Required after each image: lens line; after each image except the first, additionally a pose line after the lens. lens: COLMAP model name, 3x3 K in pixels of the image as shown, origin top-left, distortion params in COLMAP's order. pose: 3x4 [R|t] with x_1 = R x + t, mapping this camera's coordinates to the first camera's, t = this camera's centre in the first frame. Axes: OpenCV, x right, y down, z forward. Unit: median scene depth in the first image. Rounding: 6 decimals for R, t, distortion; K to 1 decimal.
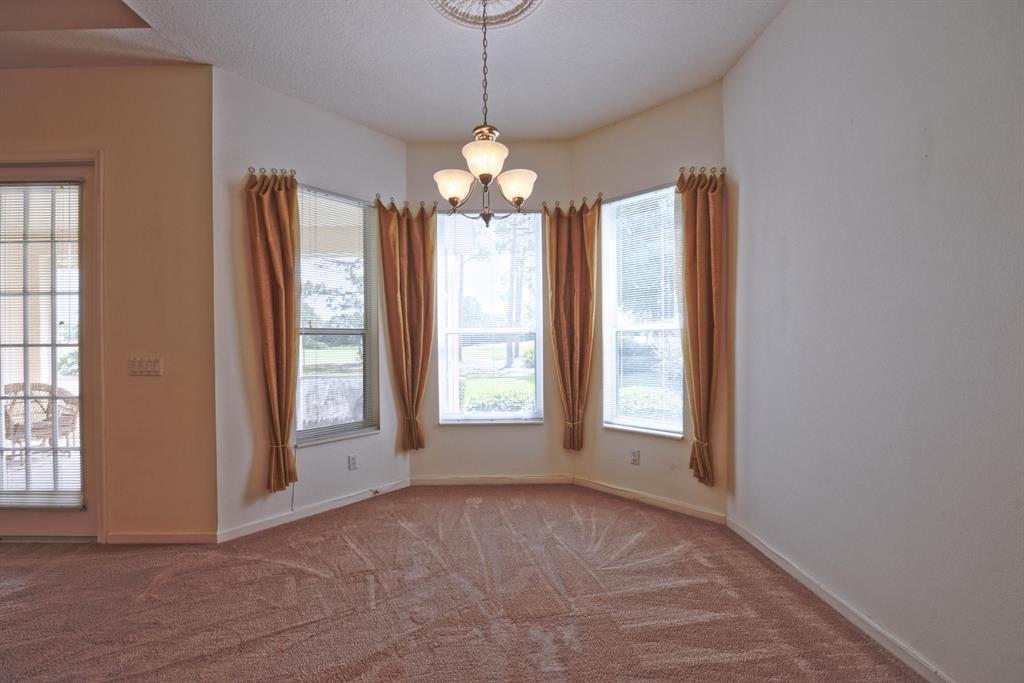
lens RADIAL K [[407.1, 0, 504.0], [0, 407.1, 343.6], [0, 0, 1]] dist [-0.018827, -0.000279]
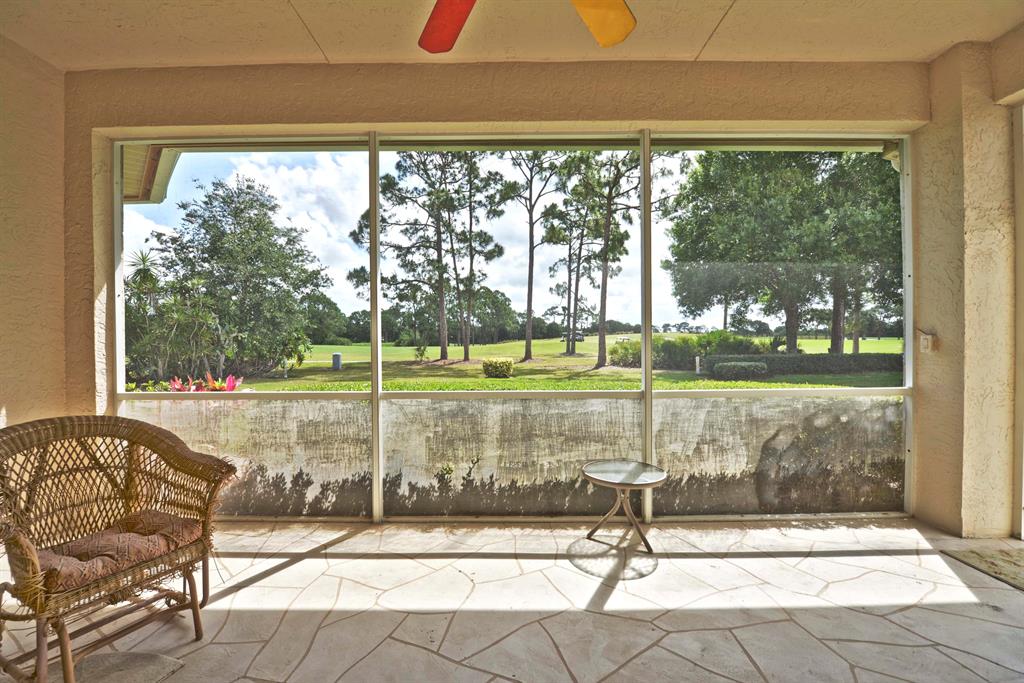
lens RADIAL K [[407.1, 0, 504.0], [0, 407.1, 343.6], [0, 0, 1]] dist [-0.018827, -0.000279]
pose [[0.999750, 0.005487, -0.021664, -0.248294], [-0.005355, 0.999967, 0.006120, 0.008381], [0.021697, -0.006002, 0.999747, 0.199129]]
